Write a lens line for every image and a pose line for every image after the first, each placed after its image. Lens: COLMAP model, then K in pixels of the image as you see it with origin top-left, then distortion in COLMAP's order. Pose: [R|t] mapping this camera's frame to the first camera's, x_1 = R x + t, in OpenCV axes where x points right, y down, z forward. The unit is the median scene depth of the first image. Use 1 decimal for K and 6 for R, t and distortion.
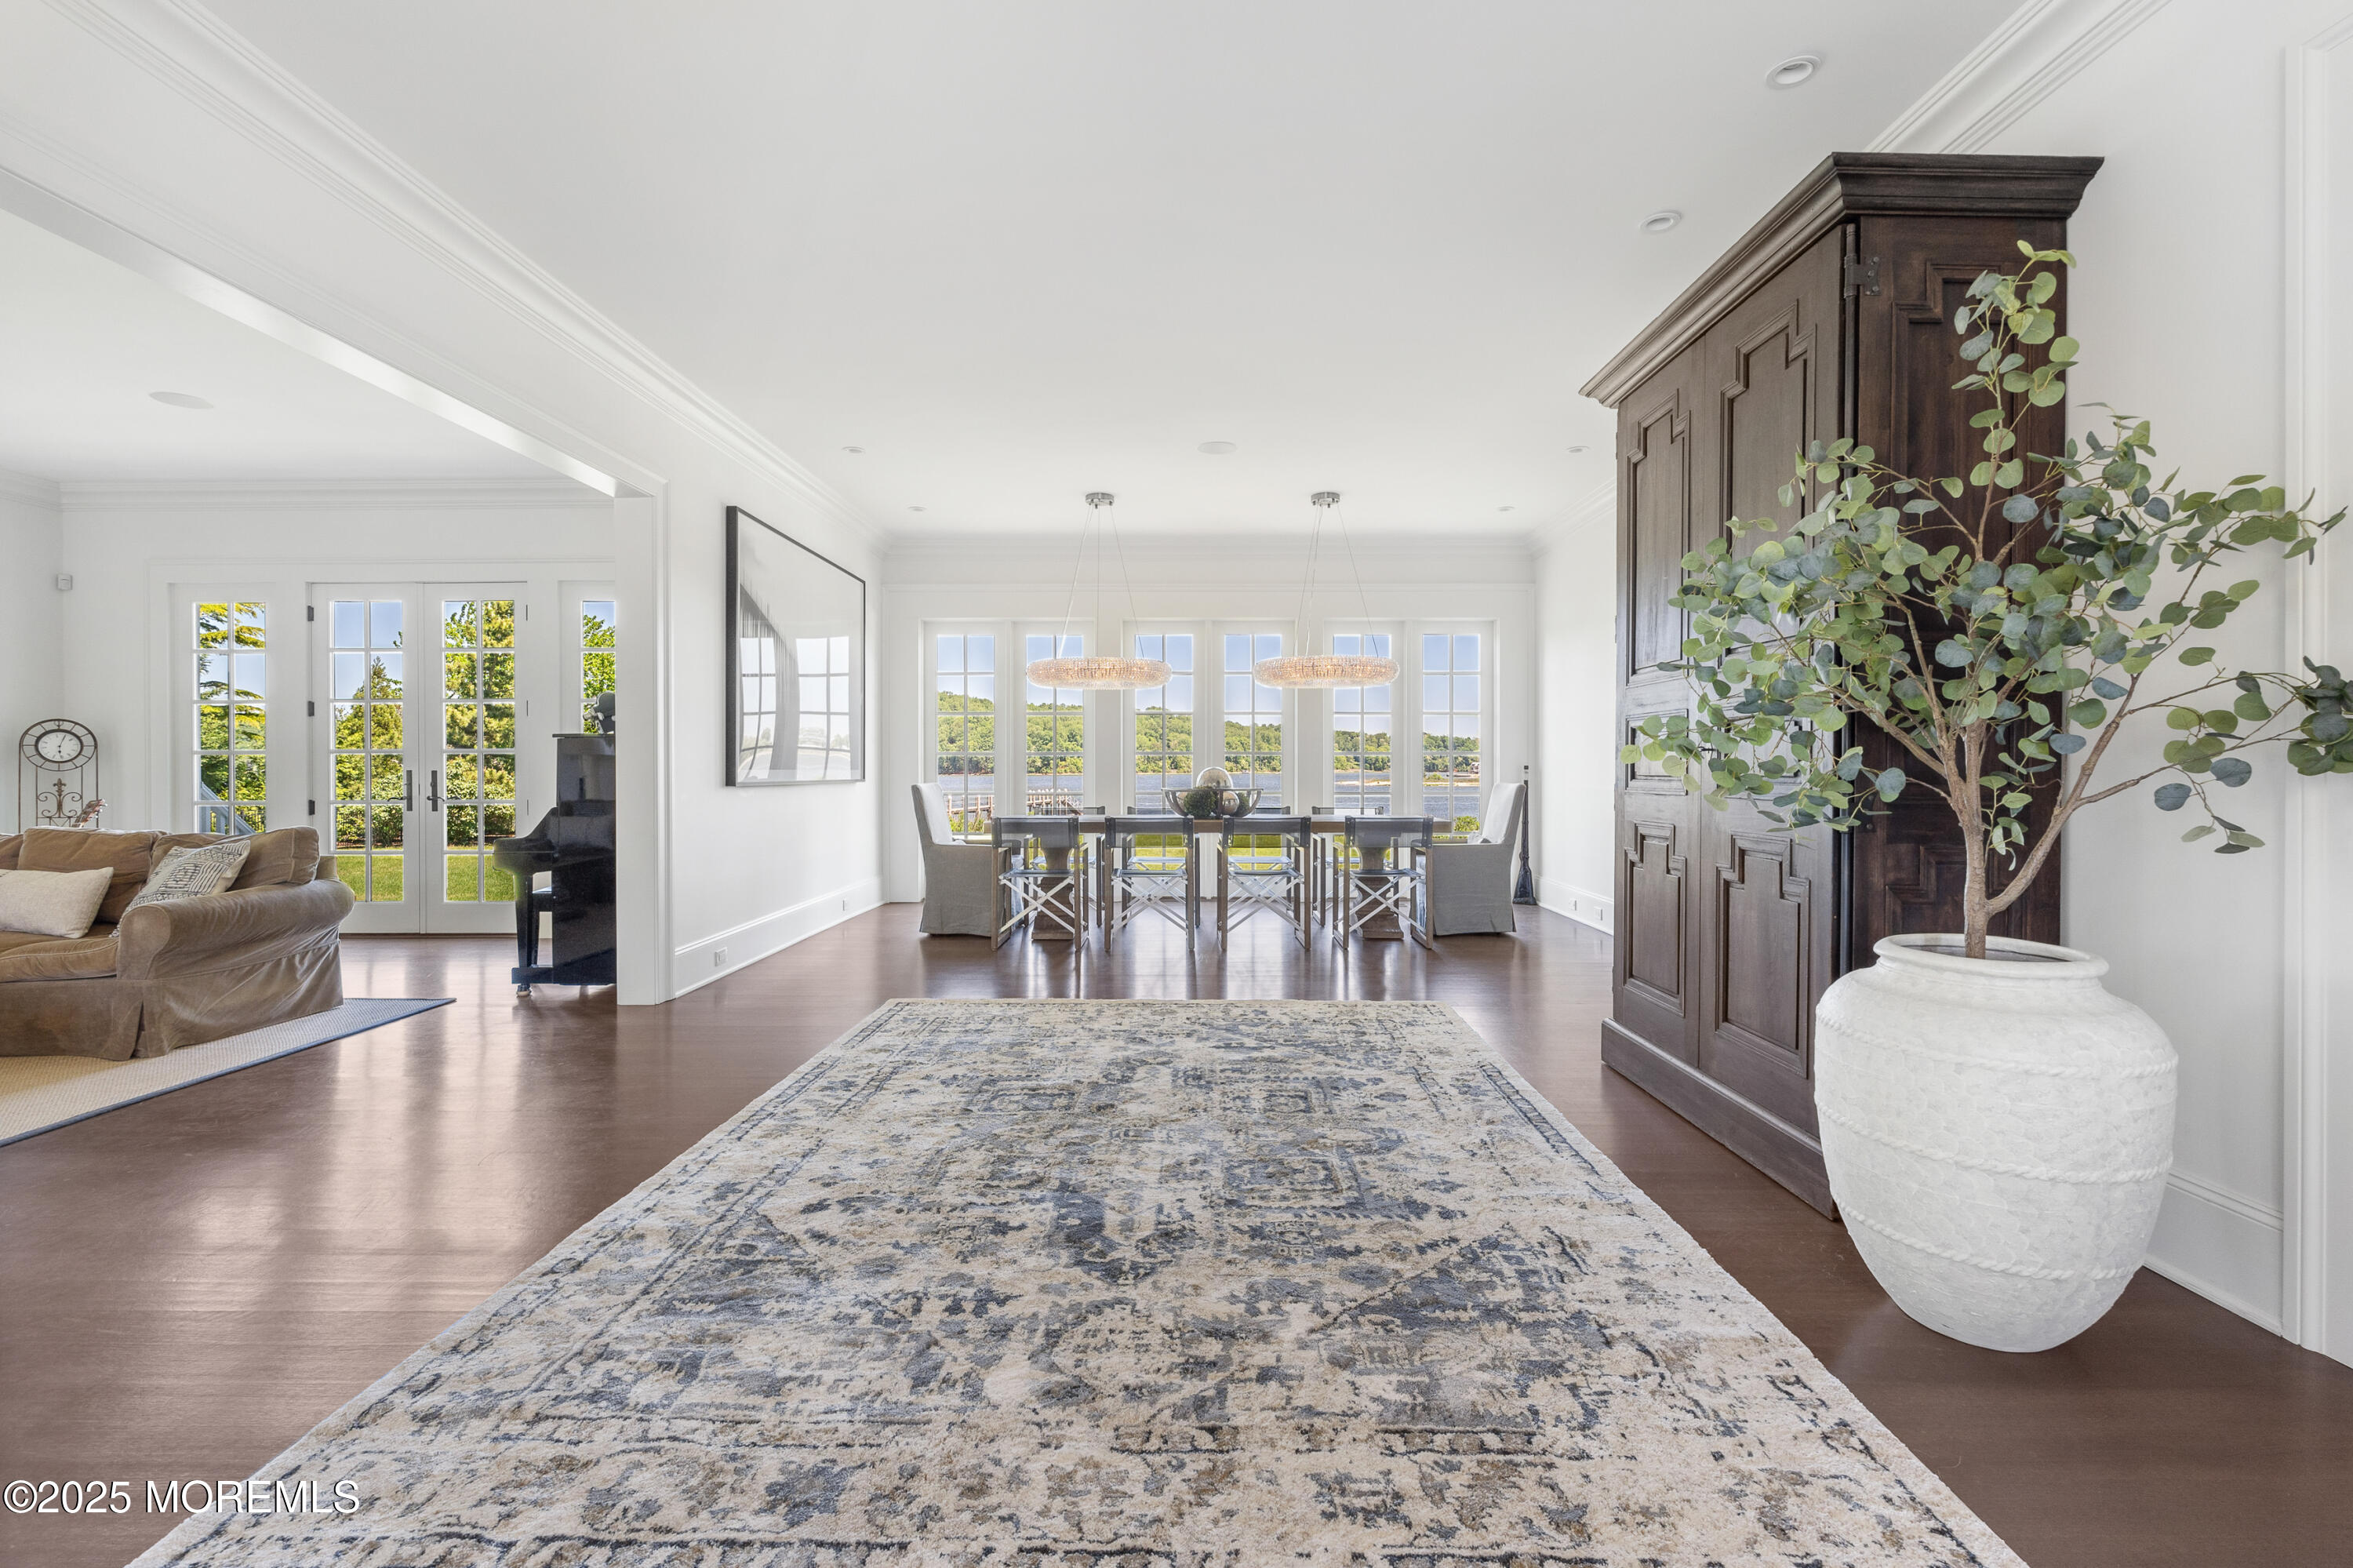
lens RADIAL K [[1040.5, 0, 1182.7], [0, 1040.5, 770.0], [0, 0, 1]] dist [-0.000904, 0.000027]
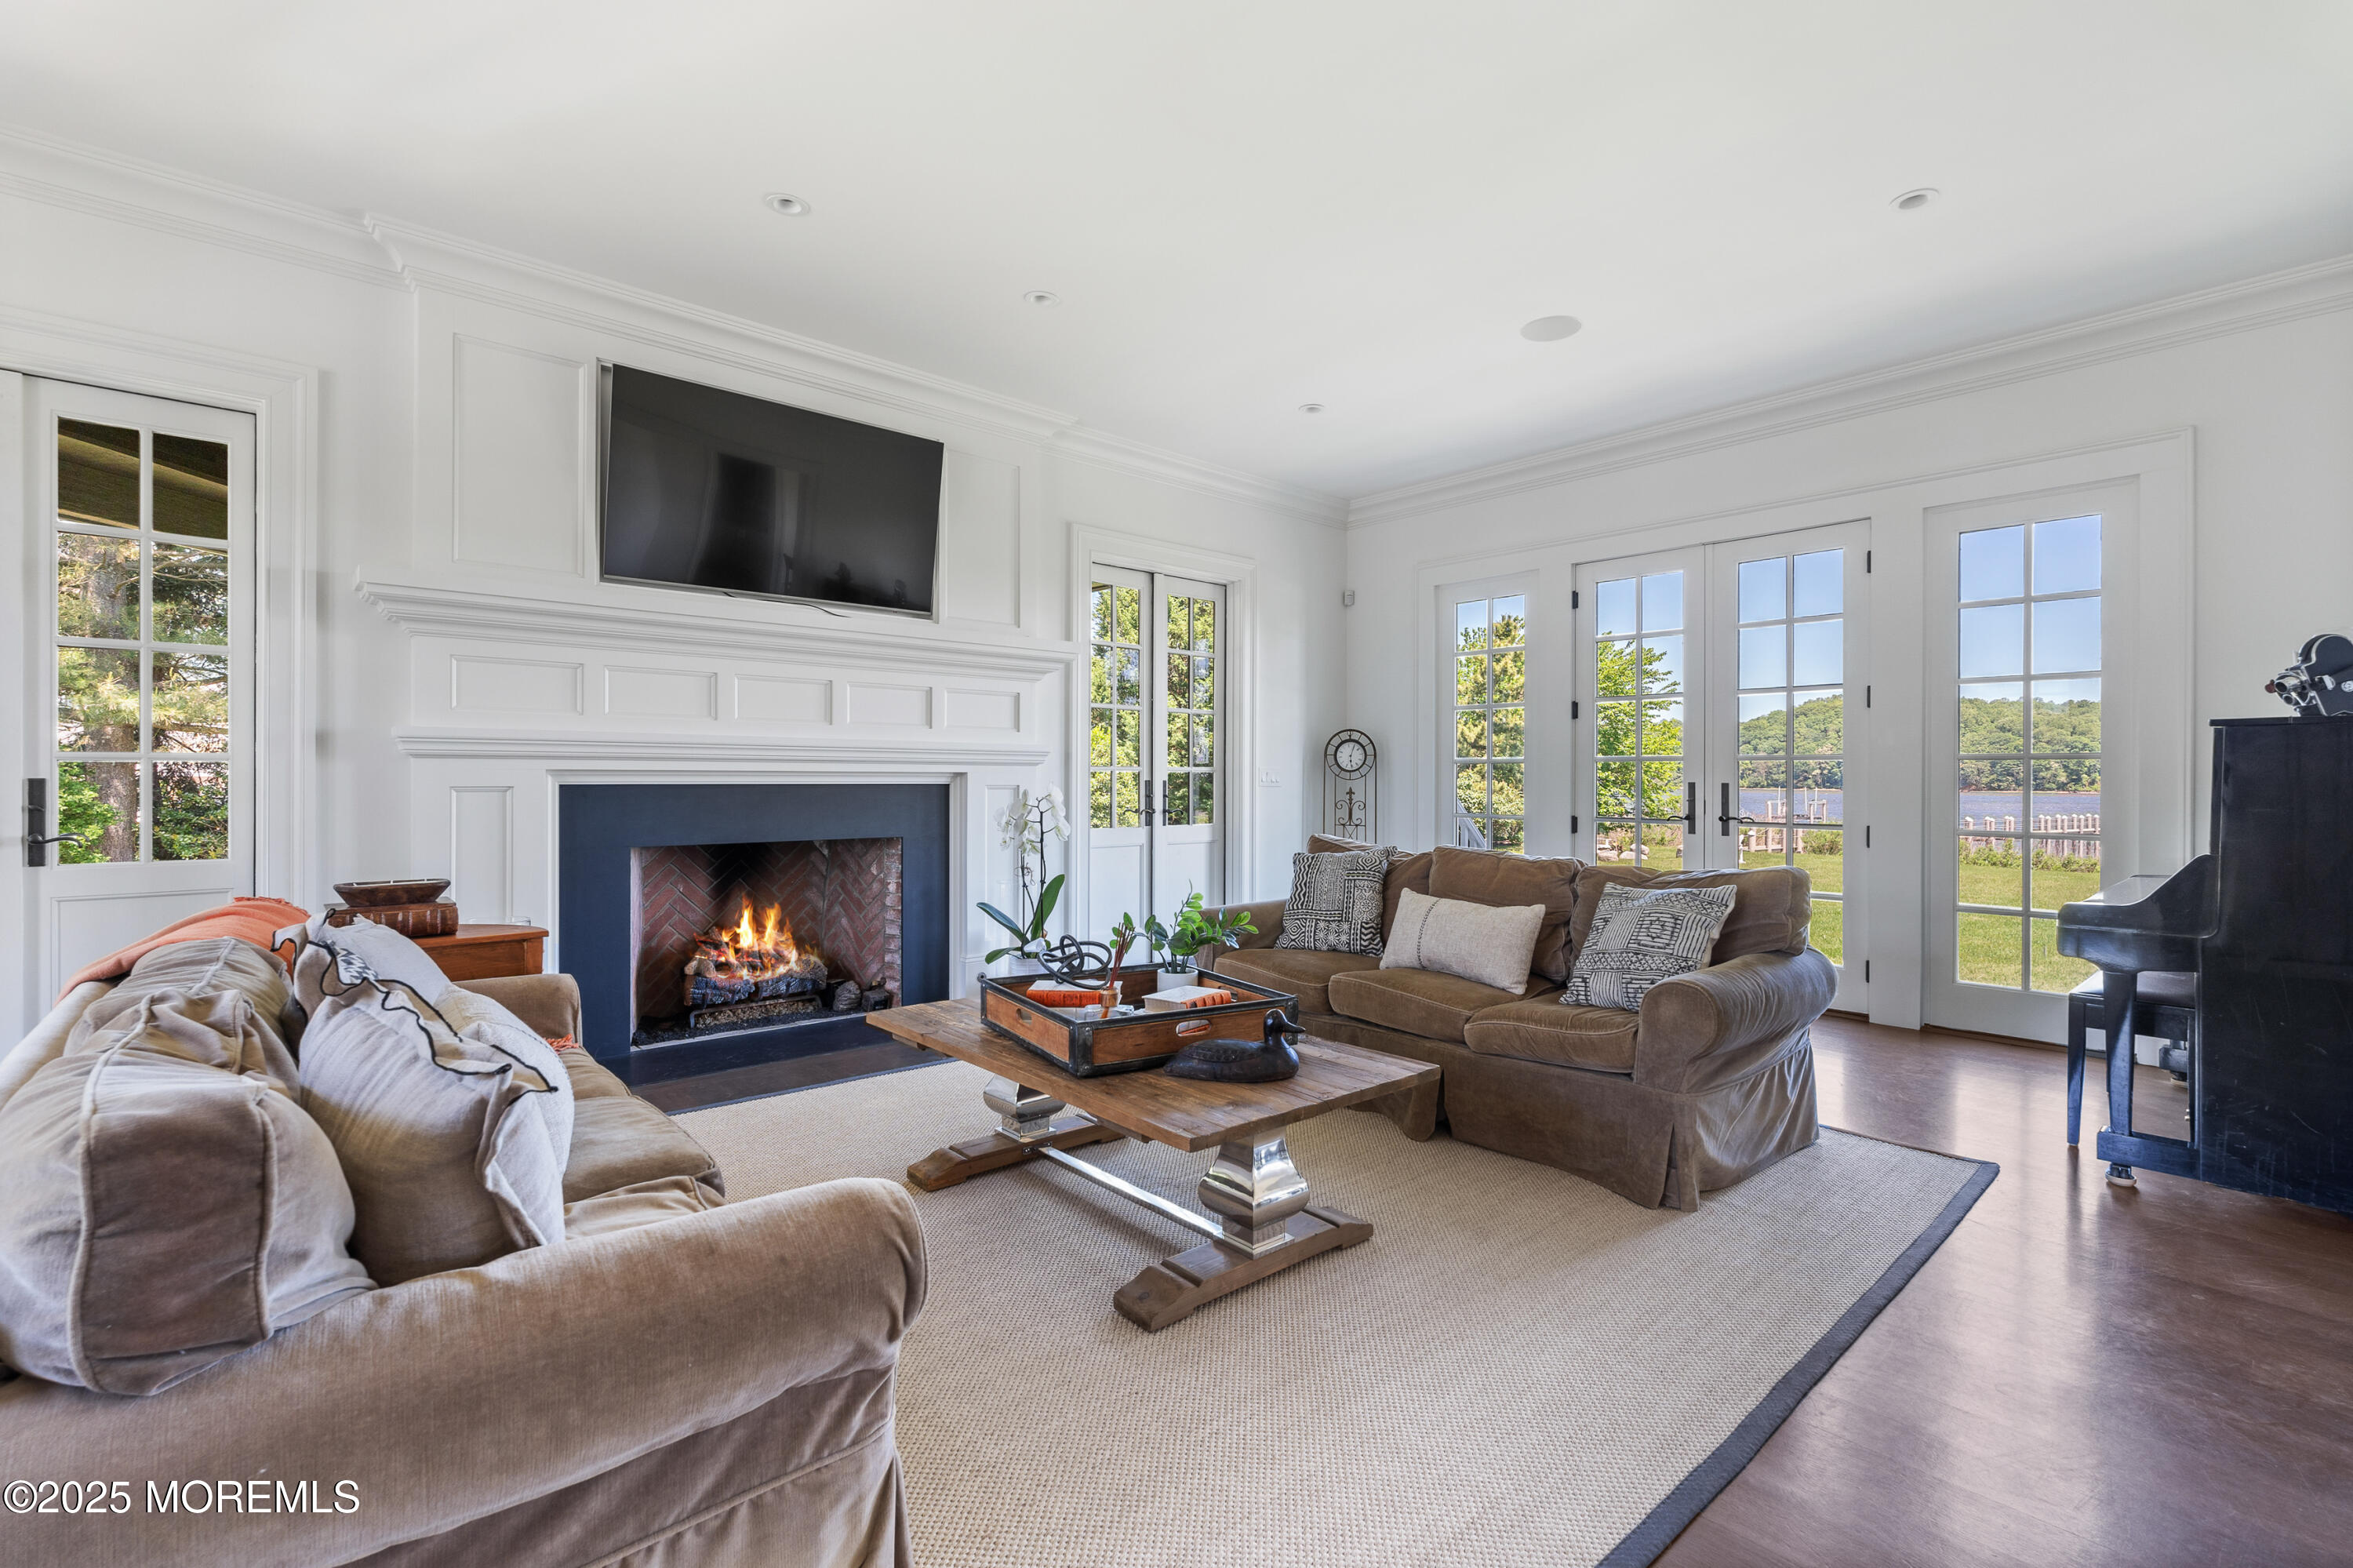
lens RADIAL K [[1040.5, 0, 1175.0], [0, 1040.5, 784.2], [0, 0, 1]] dist [-0.000904, 0.000027]
pose [[0.665451, 0.011863, -0.746347, -0.611391], [-0.010973, 0.999921, 0.006110, 0.001147], [0.746361, 0.004124, 0.665529, 0.264966]]
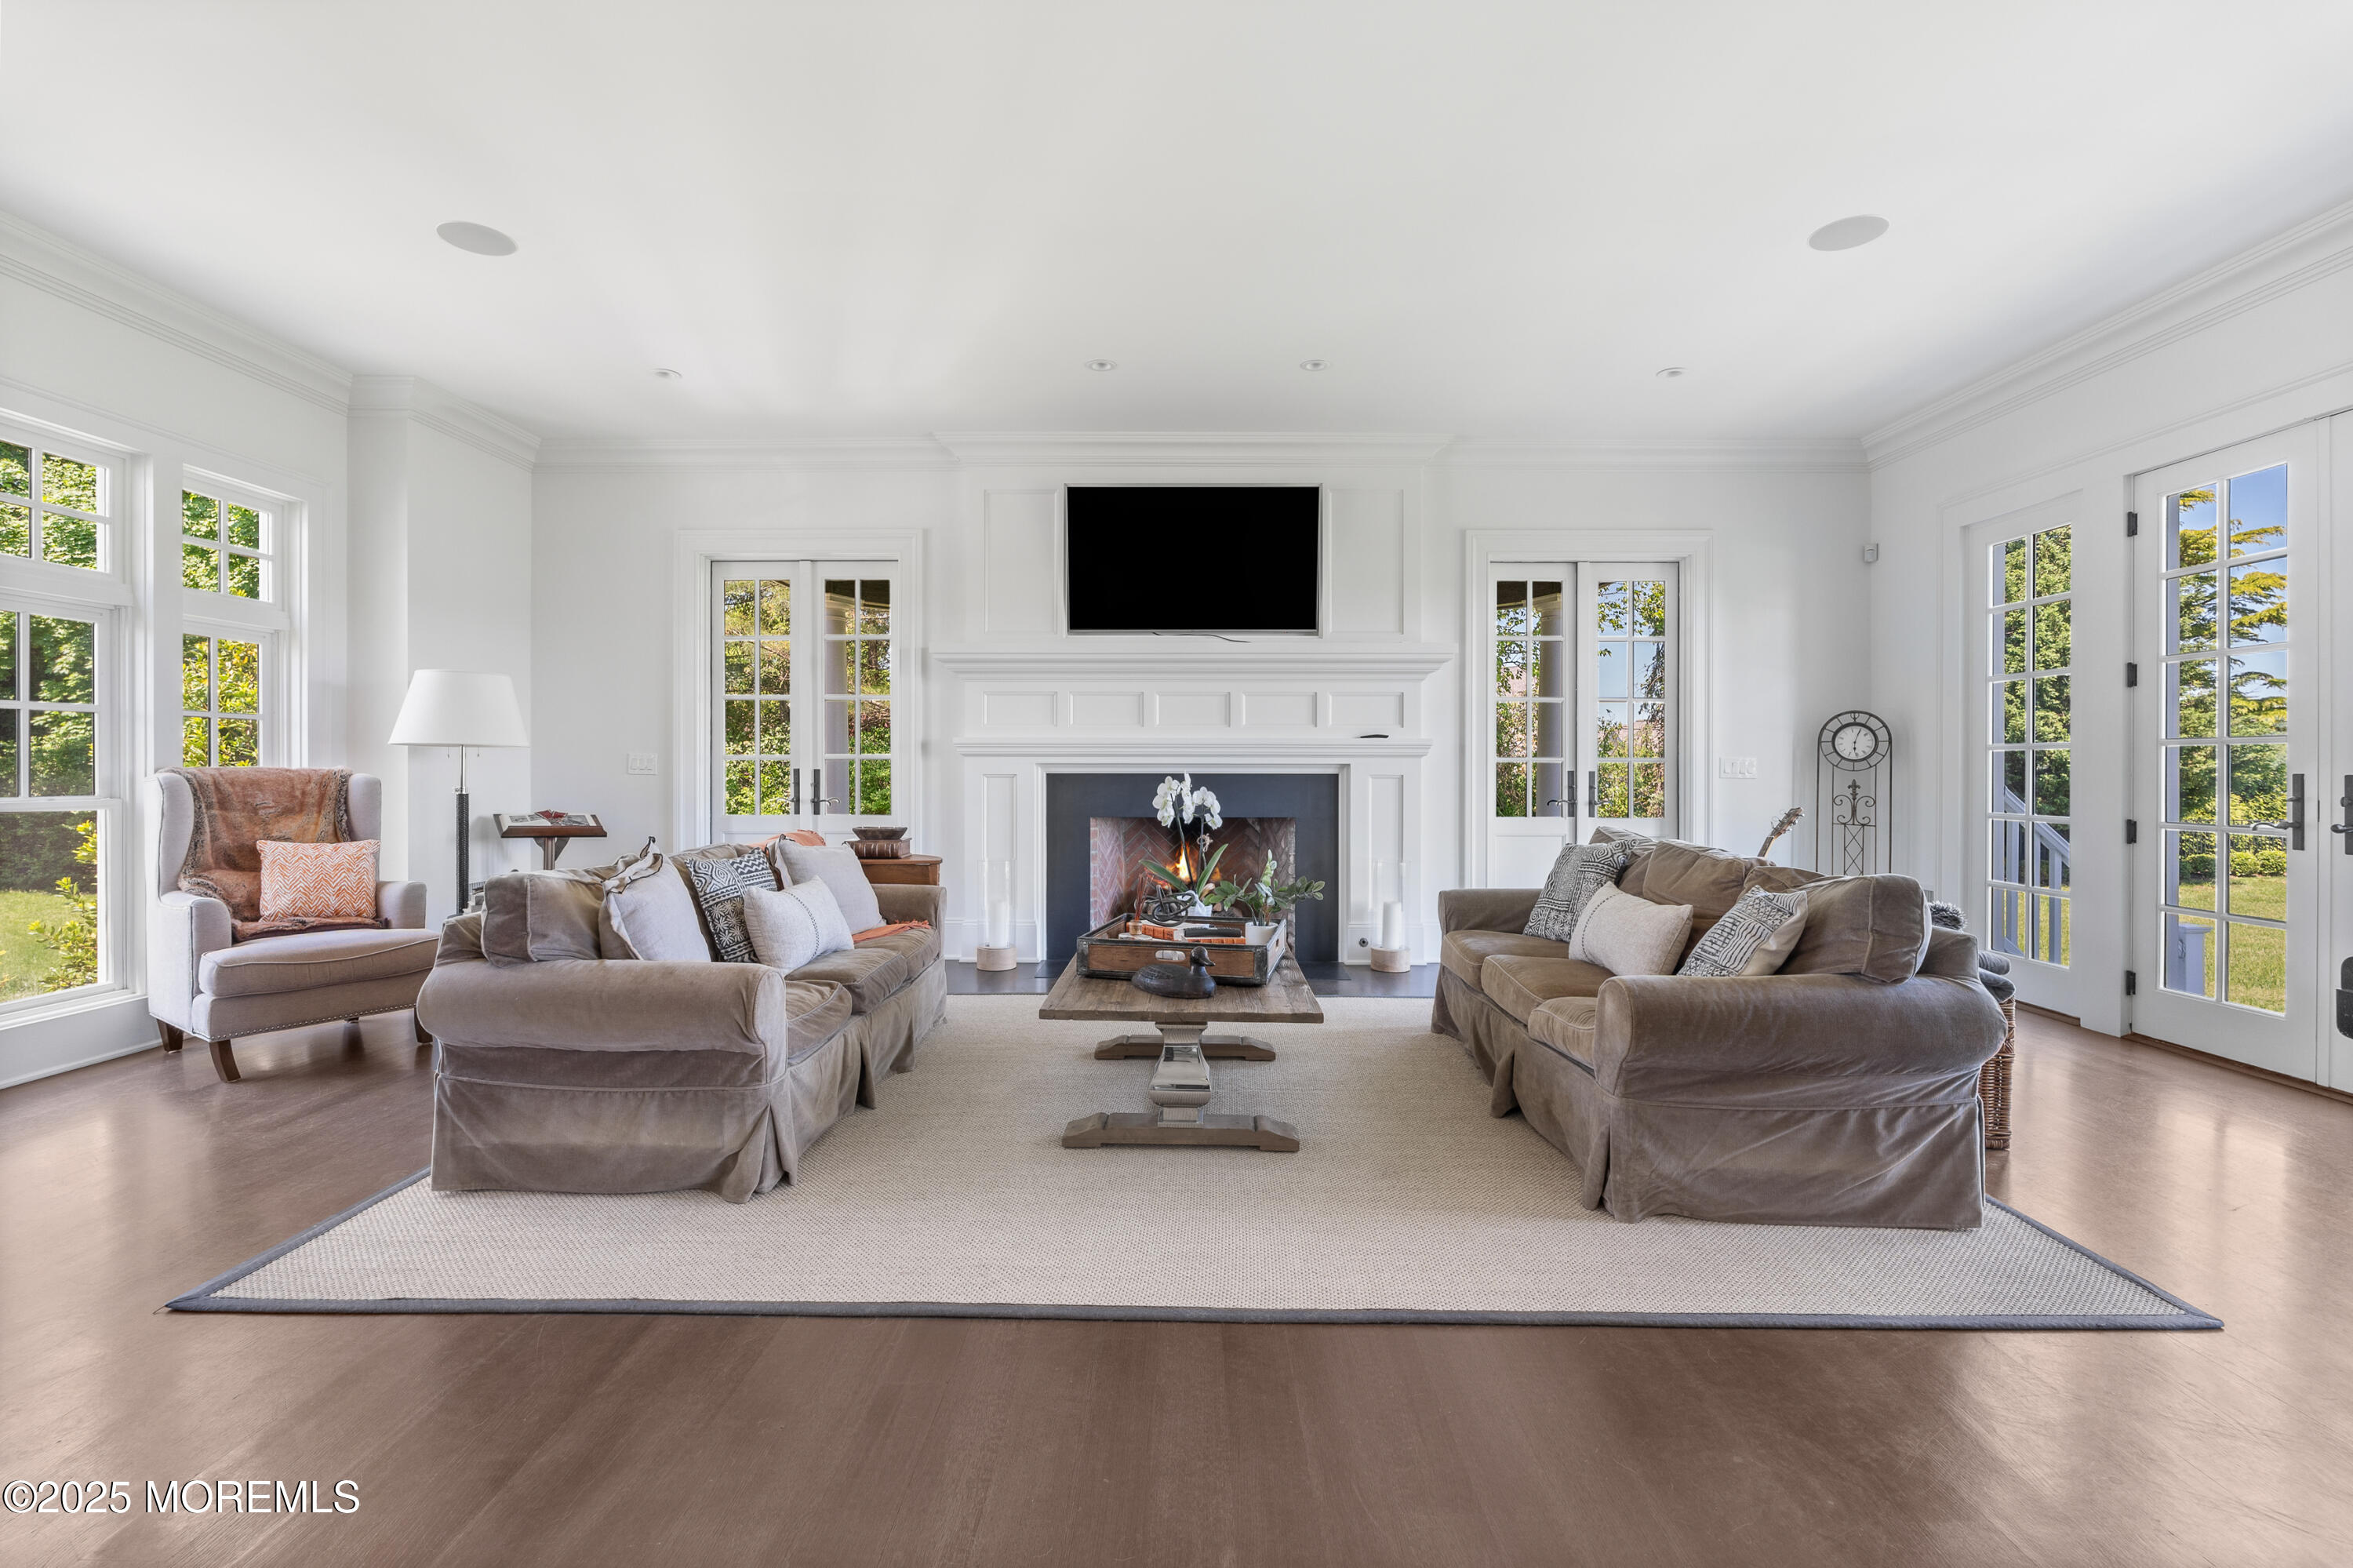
lens RADIAL K [[1040.5, 0, 1168.4], [0, 1040.5, 765.8], [0, 0, 1]] dist [-0.000904, 0.000027]
pose [[-0.006852, 0.002187, -0.999974, -0.301495], [-0.008024, 0.999965, 0.002242, -0.000863], [0.999944, 0.008039, -0.006834, 0.621880]]
